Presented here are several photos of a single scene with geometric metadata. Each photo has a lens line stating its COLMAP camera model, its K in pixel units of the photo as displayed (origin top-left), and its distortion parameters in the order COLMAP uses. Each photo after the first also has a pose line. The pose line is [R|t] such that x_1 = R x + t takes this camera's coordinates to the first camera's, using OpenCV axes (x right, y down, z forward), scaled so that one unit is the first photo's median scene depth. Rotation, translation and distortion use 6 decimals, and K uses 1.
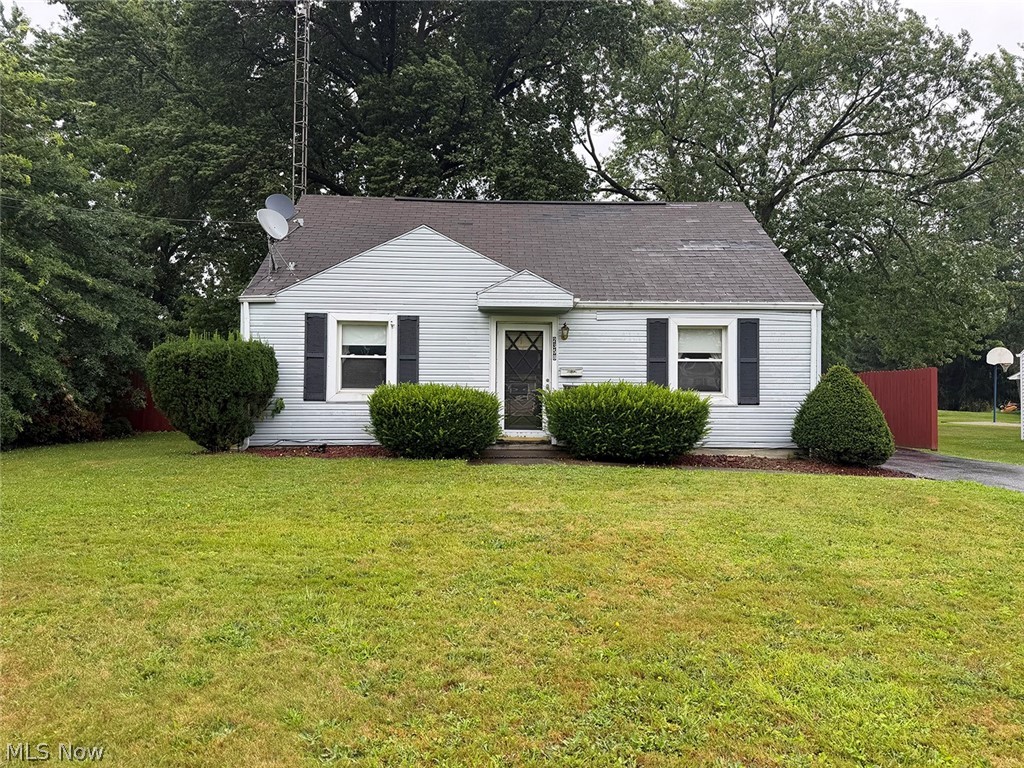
lens RADIAL K [[677.9, 0, 532.1], [0, 677.9, 386.0], [0, 0, 1]] dist [0.174771, -0.299764]
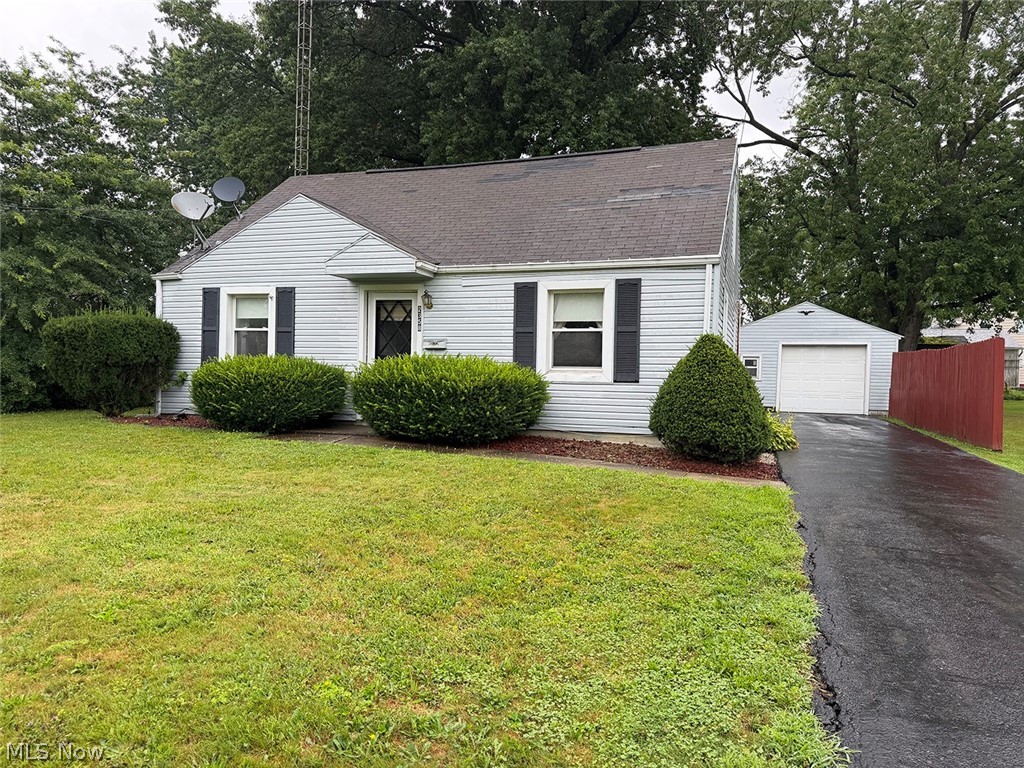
lens RADIAL K [[677.9, 0, 532.1], [0, 677.9, 386.0], [0, 0, 1]] dist [0.174771, -0.299764]
pose [[0.936748, 0.016390, -0.349620, 0.501828], [-0.005736, 0.999488, 0.031487, 0.006375], [0.349957, -0.027490, 0.936362, 0.182379]]
